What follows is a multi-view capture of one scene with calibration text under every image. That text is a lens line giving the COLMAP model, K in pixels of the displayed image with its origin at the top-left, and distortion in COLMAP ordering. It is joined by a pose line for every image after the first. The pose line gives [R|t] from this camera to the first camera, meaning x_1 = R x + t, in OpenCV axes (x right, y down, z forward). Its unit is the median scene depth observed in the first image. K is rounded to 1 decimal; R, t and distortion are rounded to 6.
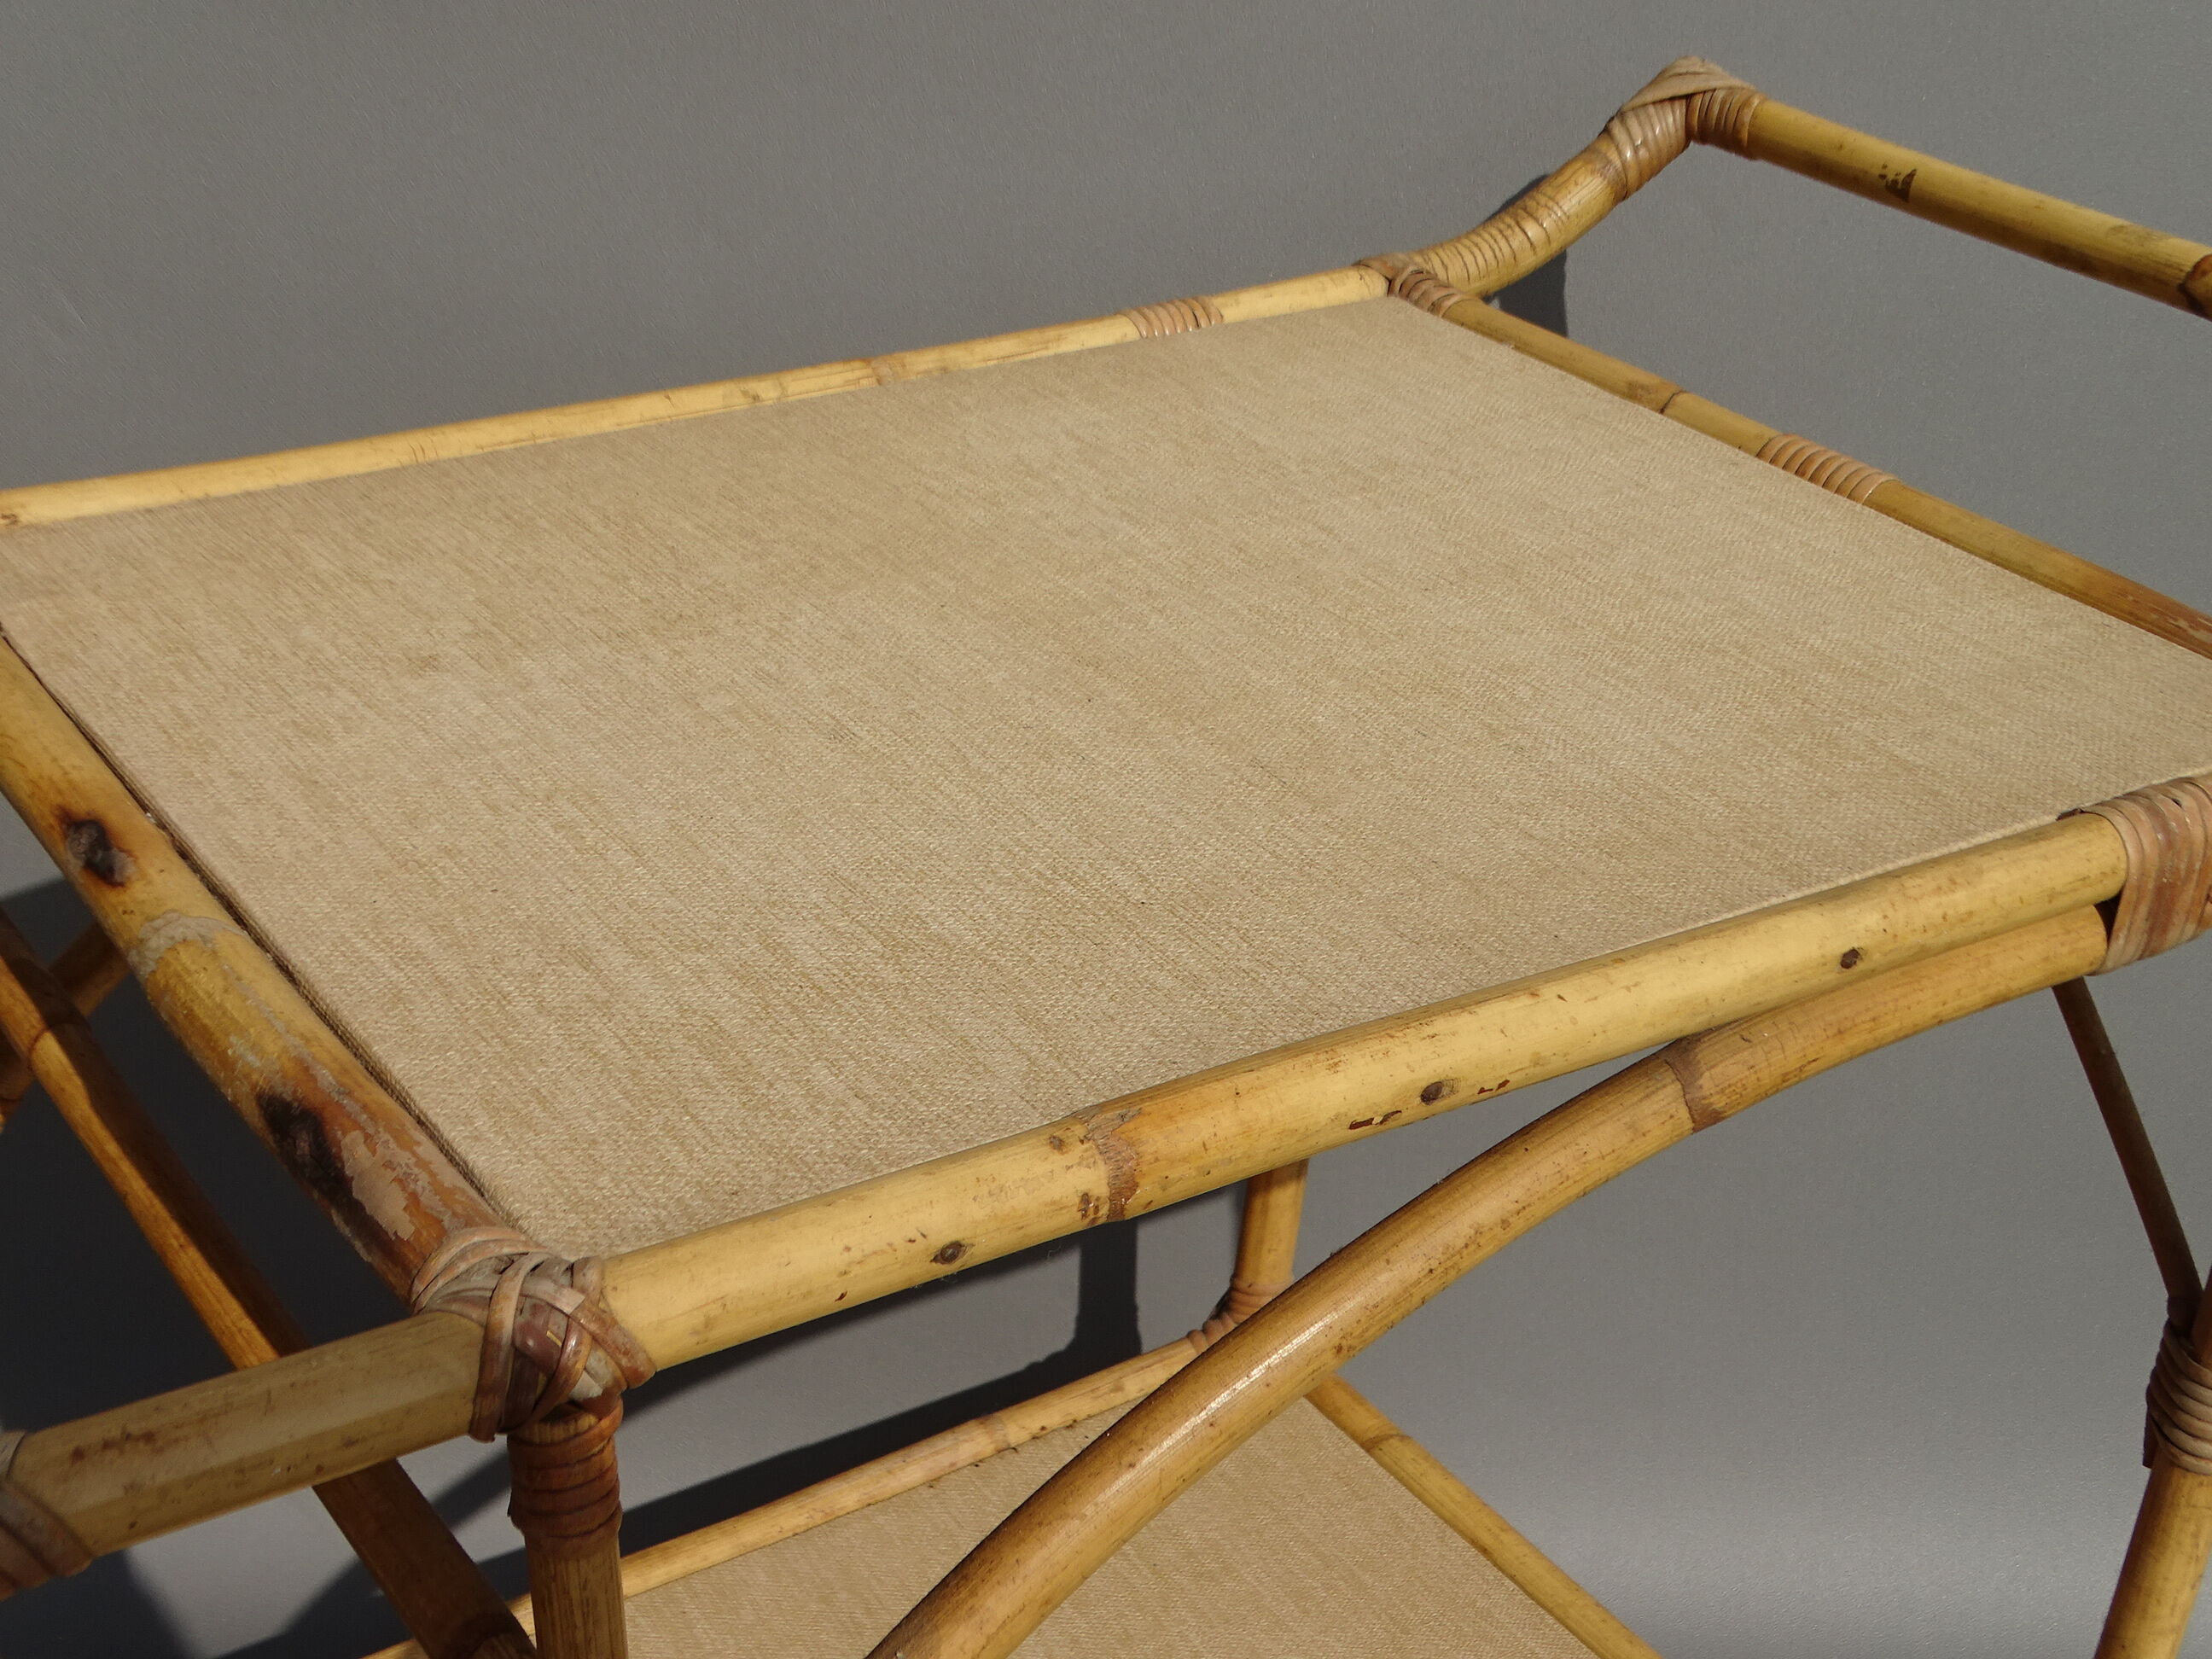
lens RADIAL K [[3156.6, 0, 1111.3], [0, 3156.6, 929.9], [0, 0, 1]] dist [0.071105, -0.035250]
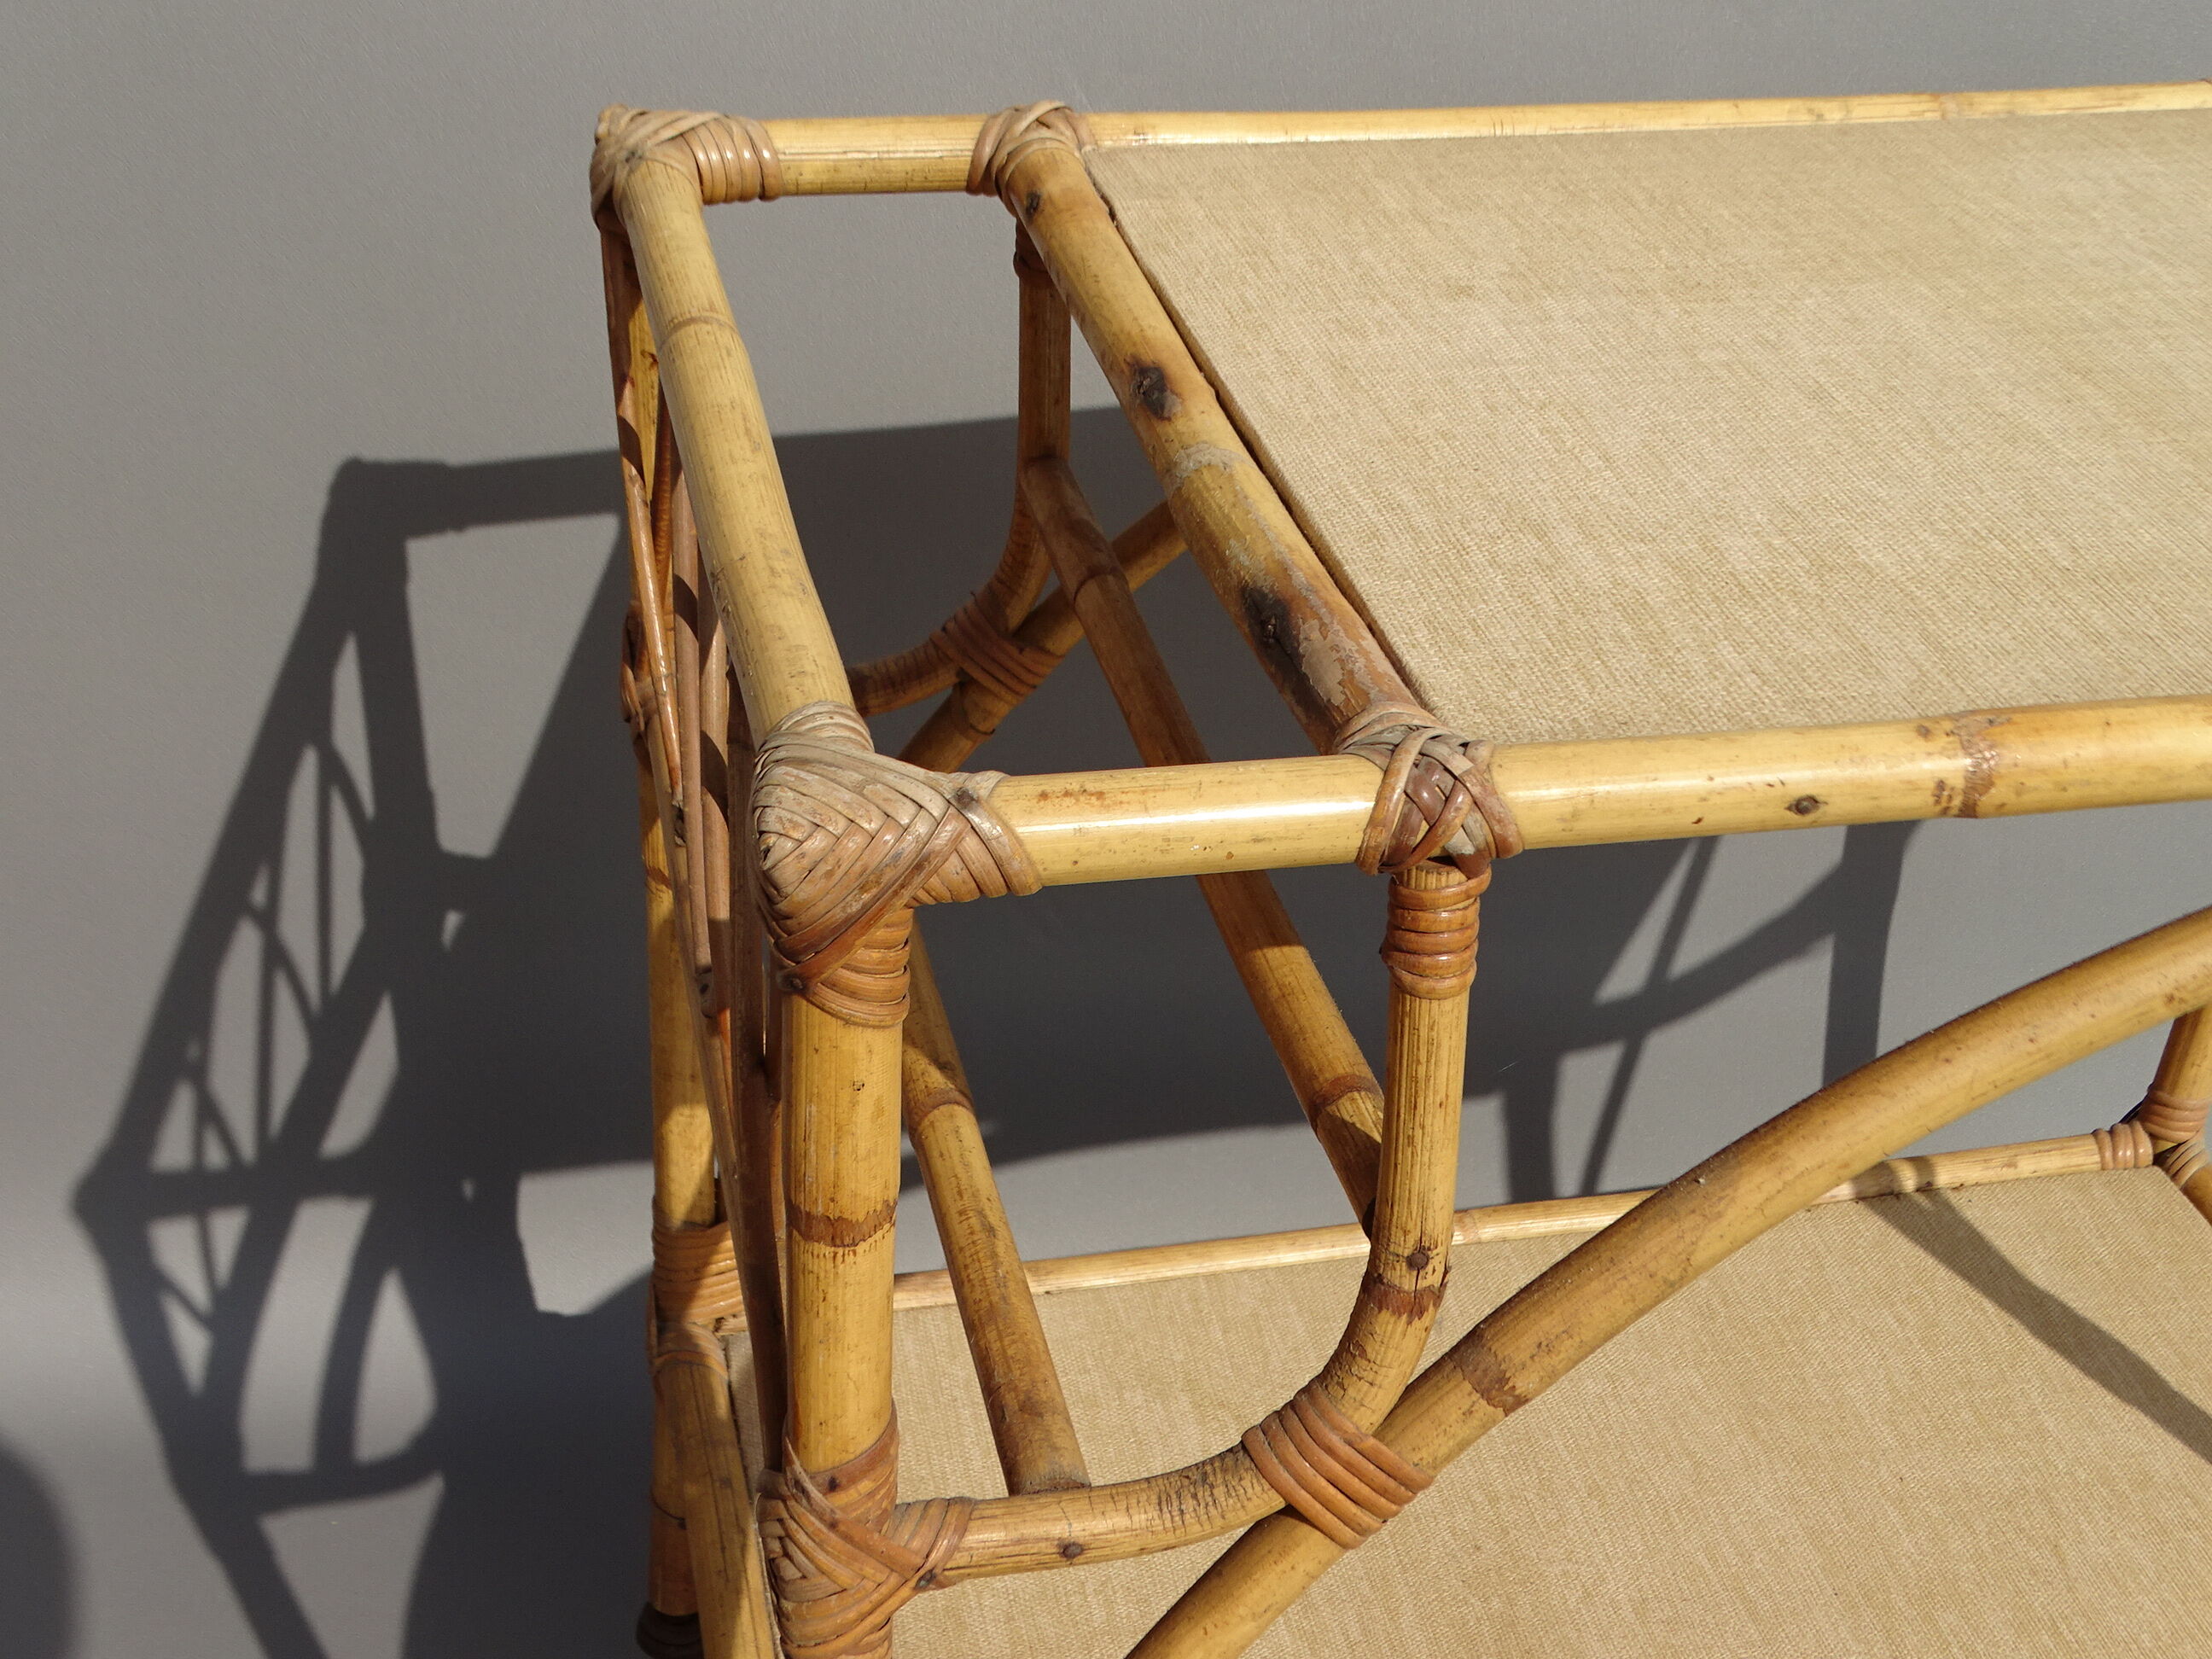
lens RADIAL K [[3120.5, 0, 1161.9], [0, 3120.5, 910.8], [0, 0, 1]] dist [-0.018705, 0.307237]
pose [[0.937495, 0.183015, -0.295988, 0.053496], [-0.170614, 0.983028, 0.067431, 0.081261], [0.303306, -0.012716, 0.952808, -0.084151]]
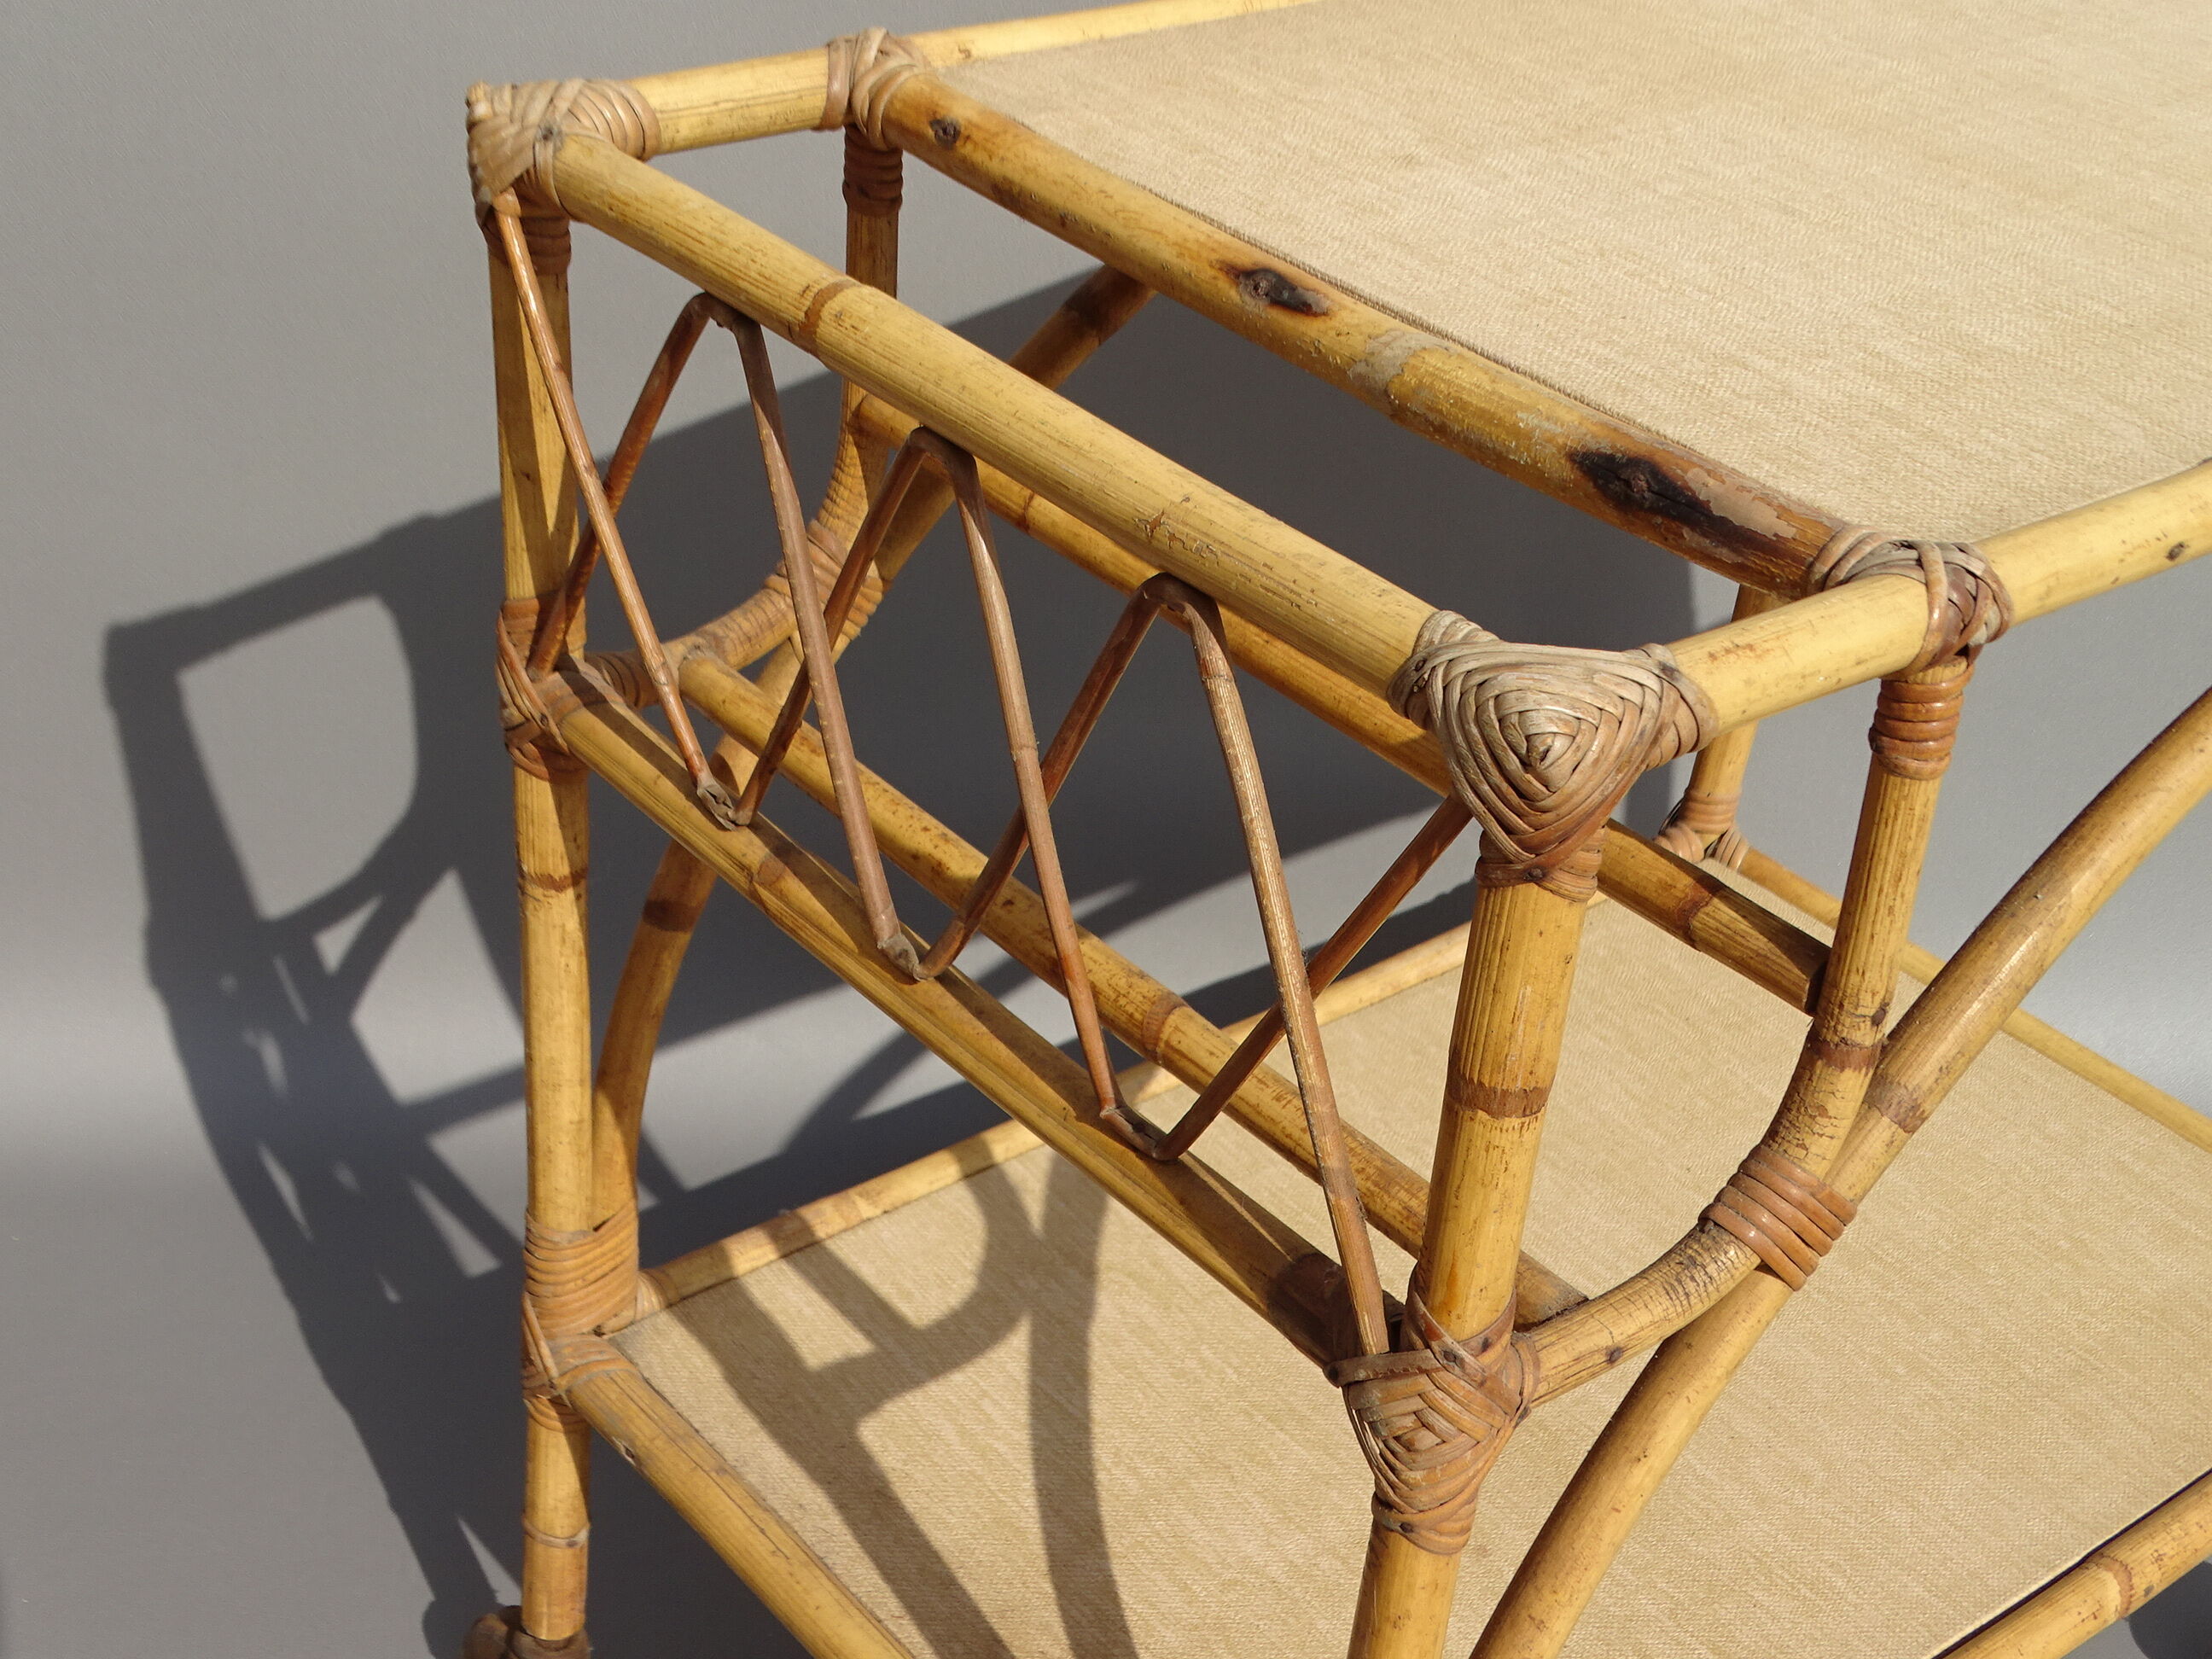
lens RADIAL K [[3120.5, 0, 1161.9], [0, 3120.5, 910.8], [0, 0, 1]] dist [-0.018705, 0.307237]
pose [[0.995995, -0.022348, 0.086568, -0.454211], [0.015417, 0.996682, 0.079925, 0.110434], [-0.088067, -0.078270, 0.993035, -0.189481]]
